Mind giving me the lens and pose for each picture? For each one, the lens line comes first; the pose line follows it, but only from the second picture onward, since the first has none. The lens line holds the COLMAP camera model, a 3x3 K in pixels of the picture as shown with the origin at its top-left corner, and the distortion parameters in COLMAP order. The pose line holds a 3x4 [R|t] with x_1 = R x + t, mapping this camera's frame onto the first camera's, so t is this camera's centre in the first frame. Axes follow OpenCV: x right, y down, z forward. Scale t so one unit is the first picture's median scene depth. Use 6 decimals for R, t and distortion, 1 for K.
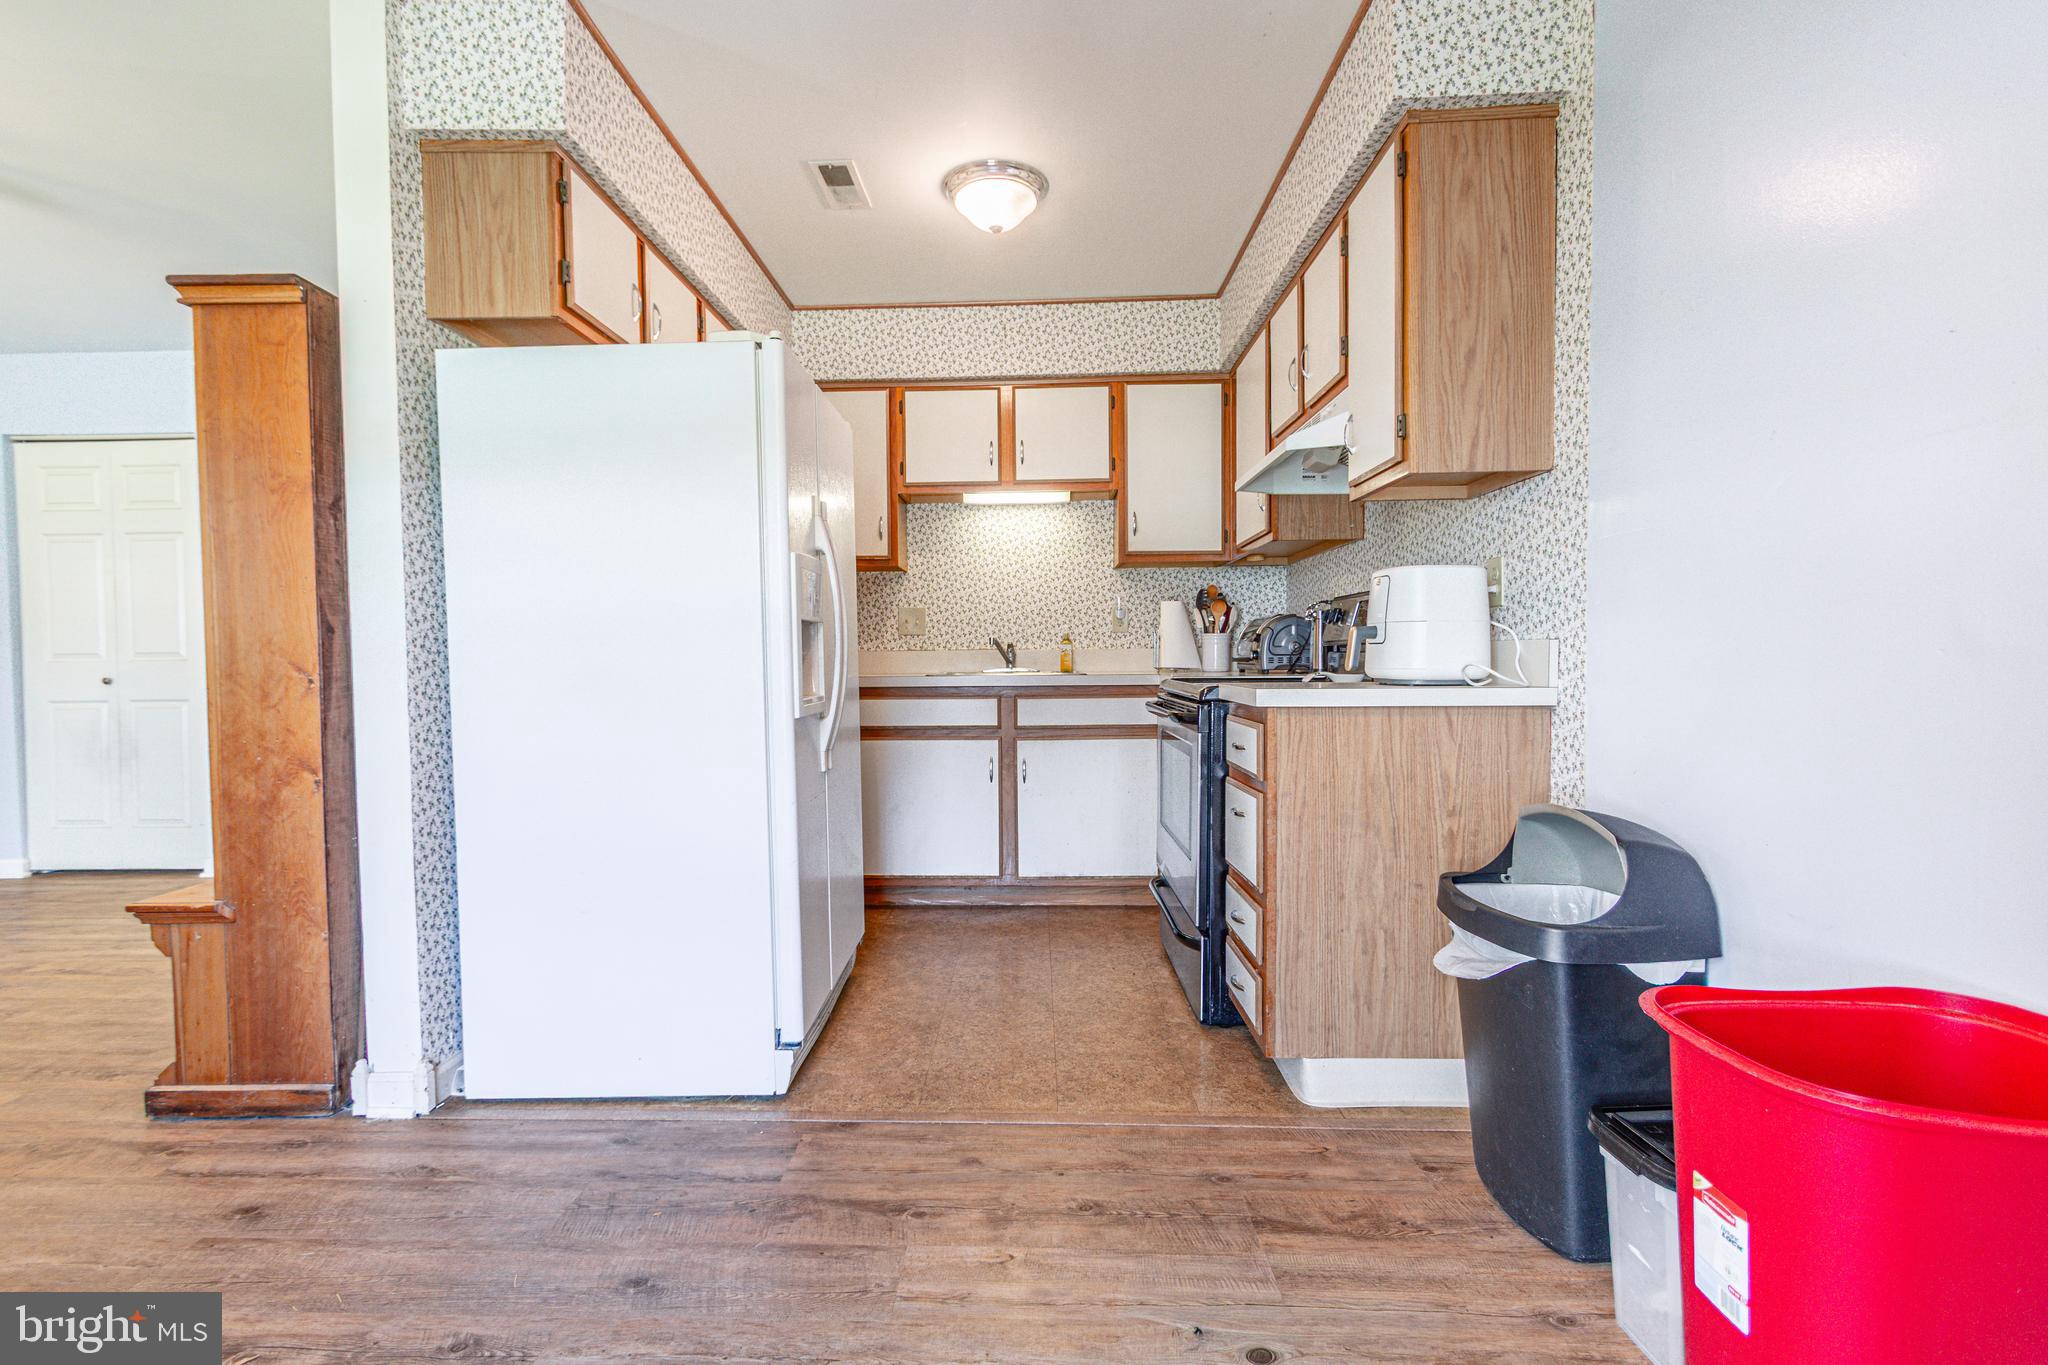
lens RADIAL K [[937.5, 0, 1000.8], [0, 937.5, 687.1], [0, 0, 1]] dist [0.009272, -0.004627]
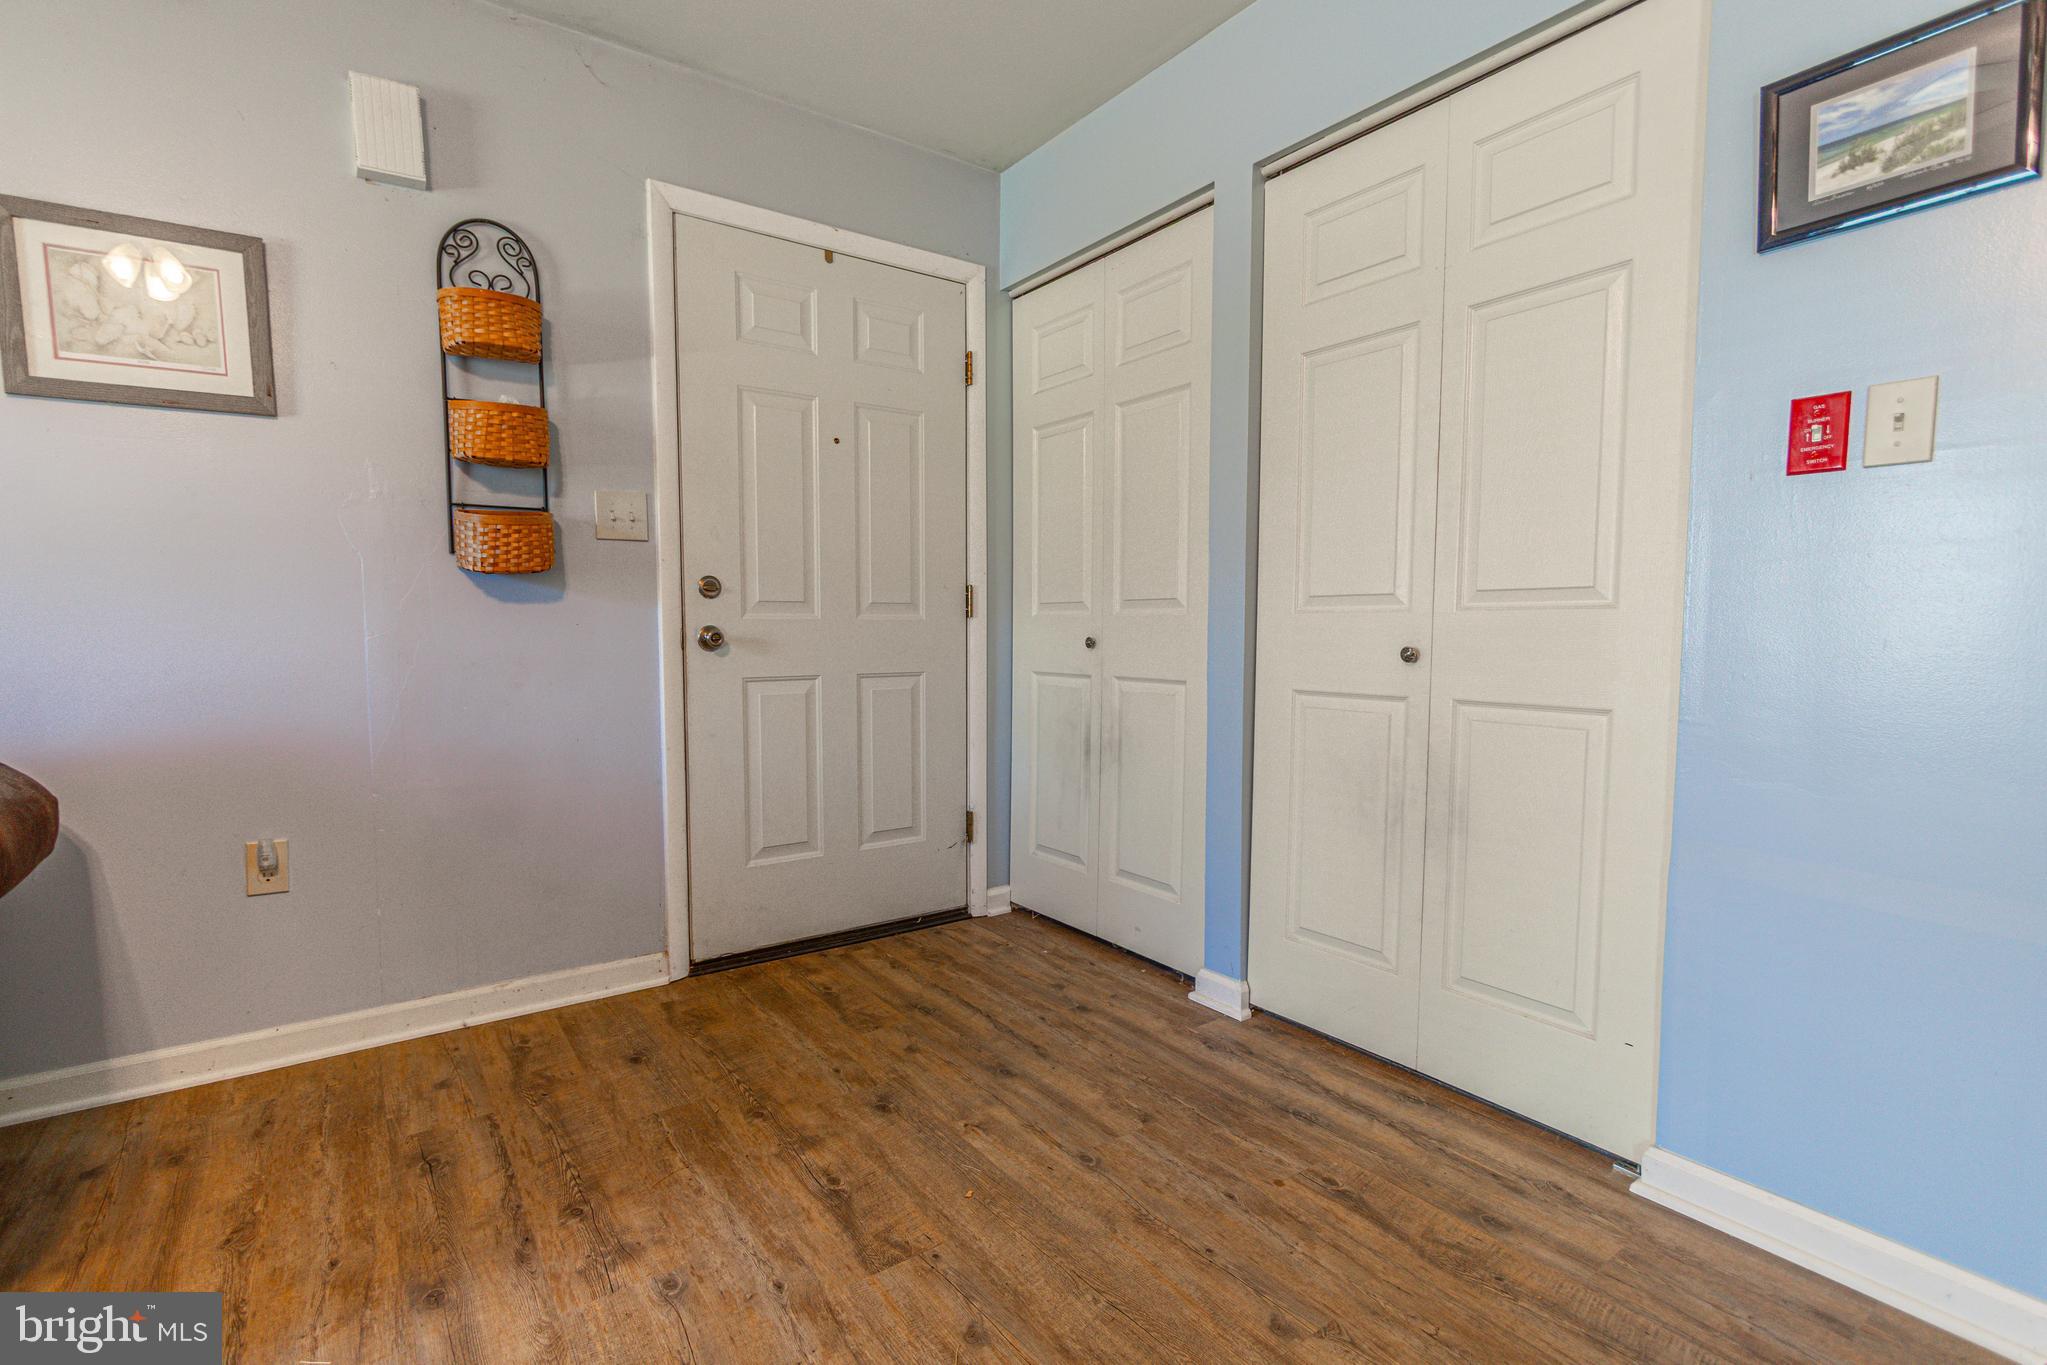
lens RADIAL K [[937.1, 0, 1021.5], [0, 937.1, 689.2], [0, 0, 1]] dist [0.009272, -0.004627]
pose [[0.608798, 0.063049, -0.790816, -0.871203], [-0.027901, 0.997922, 0.058082, -0.013188], [0.792835, -0.013296, 0.609291, 0.716209]]
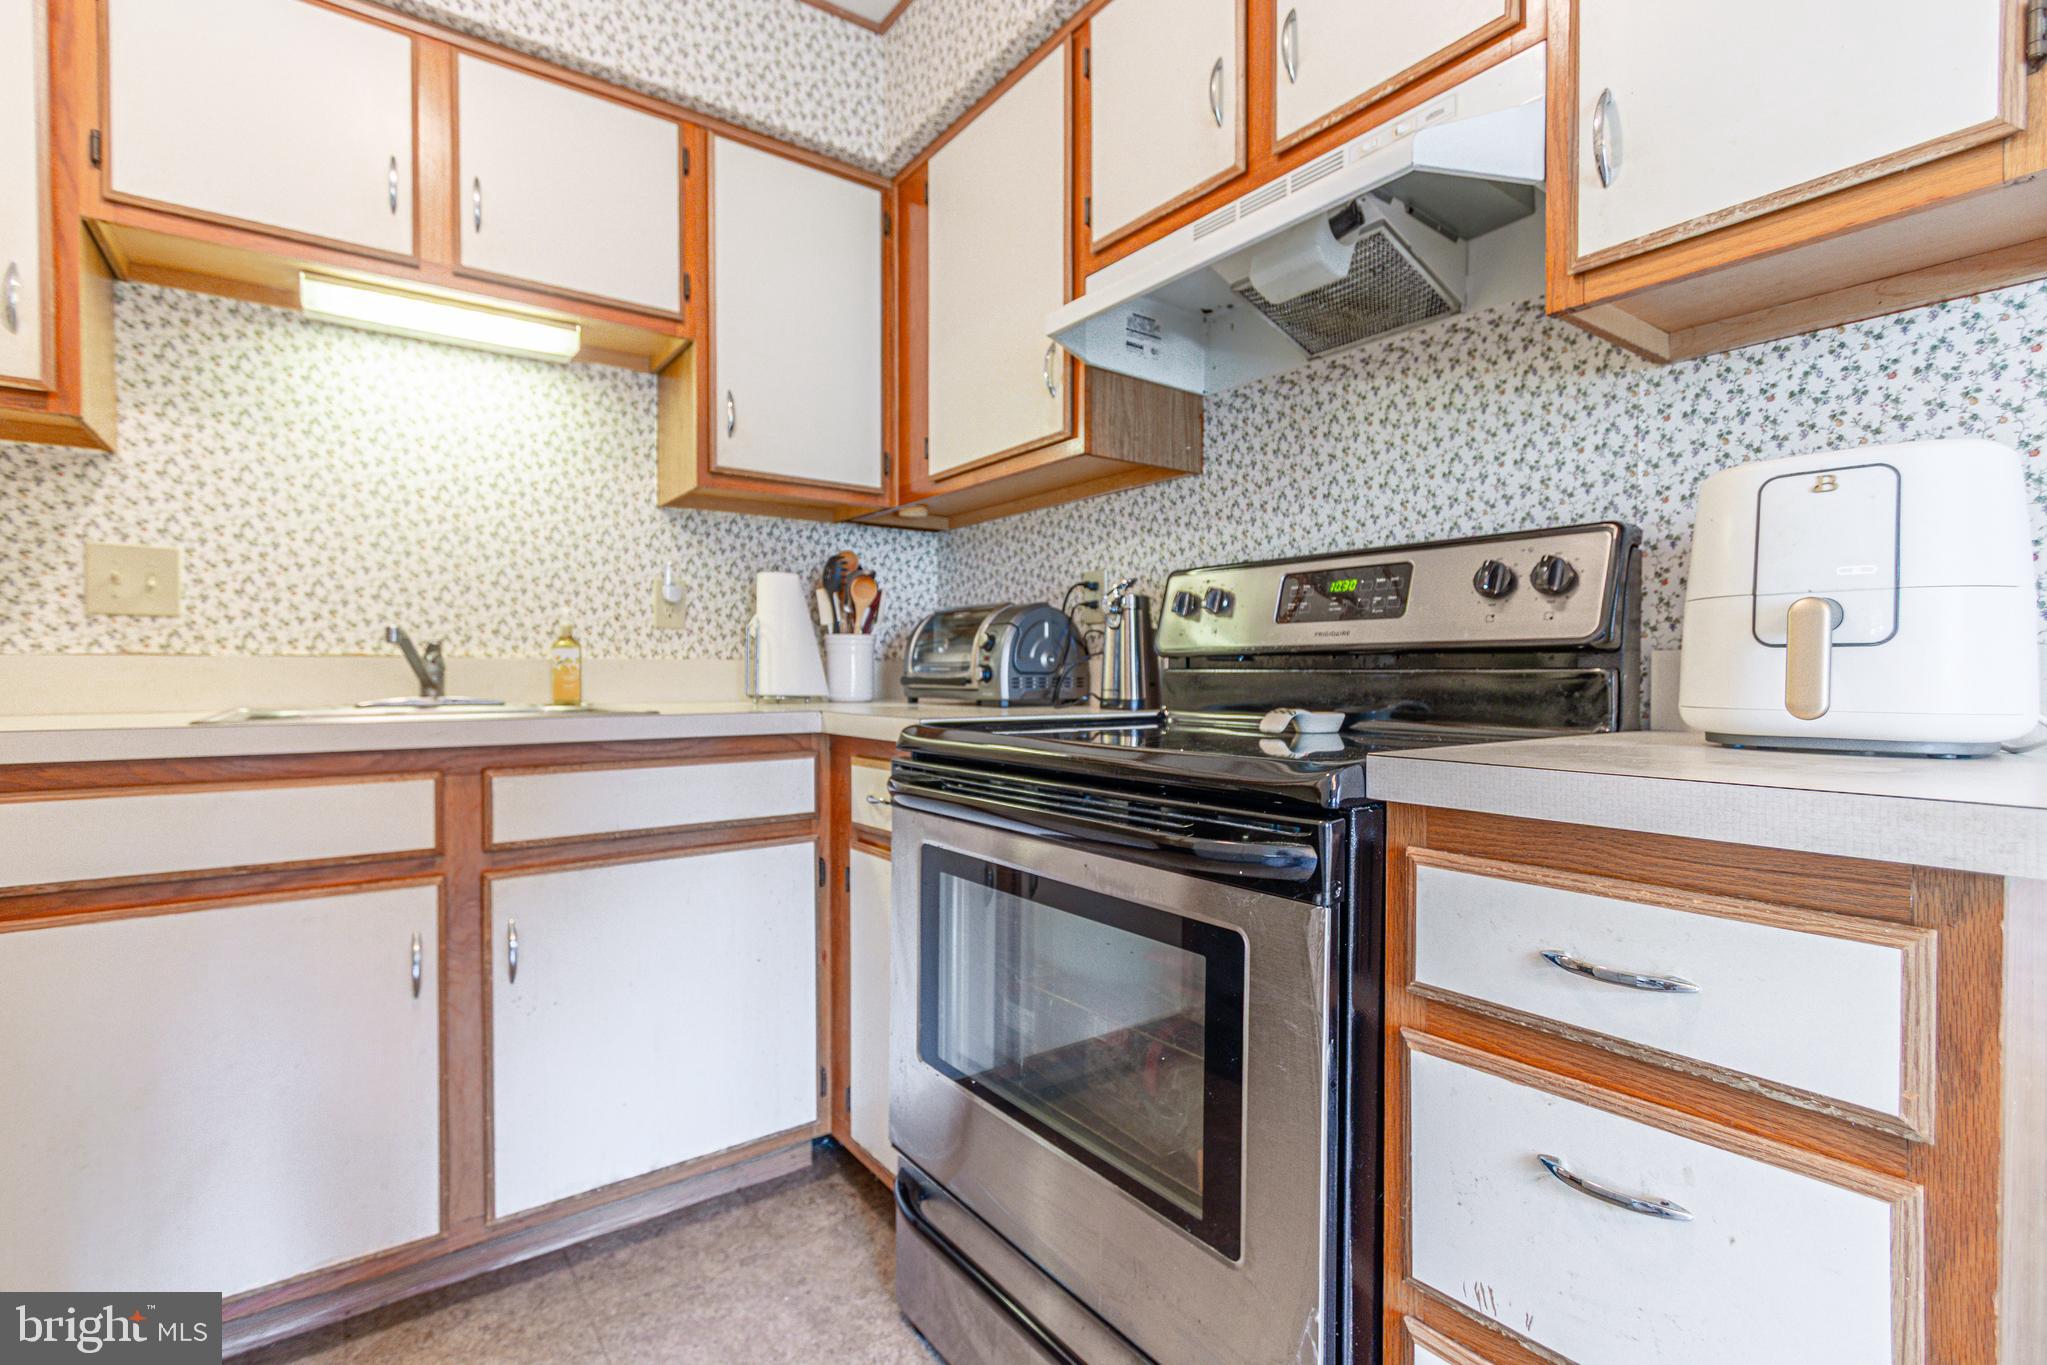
lens RADIAL K [[937.1, 0, 1004.6], [0, 937.1, 687.9], [0, 0, 1]] dist [0.009272, -0.004627]
pose [[0.789385, -0.000933, 0.613898, -0.056583], [0.013086, 0.999797, -0.015307, -0.016680], [-0.613759, 0.020117, 0.789237, 0.546347]]
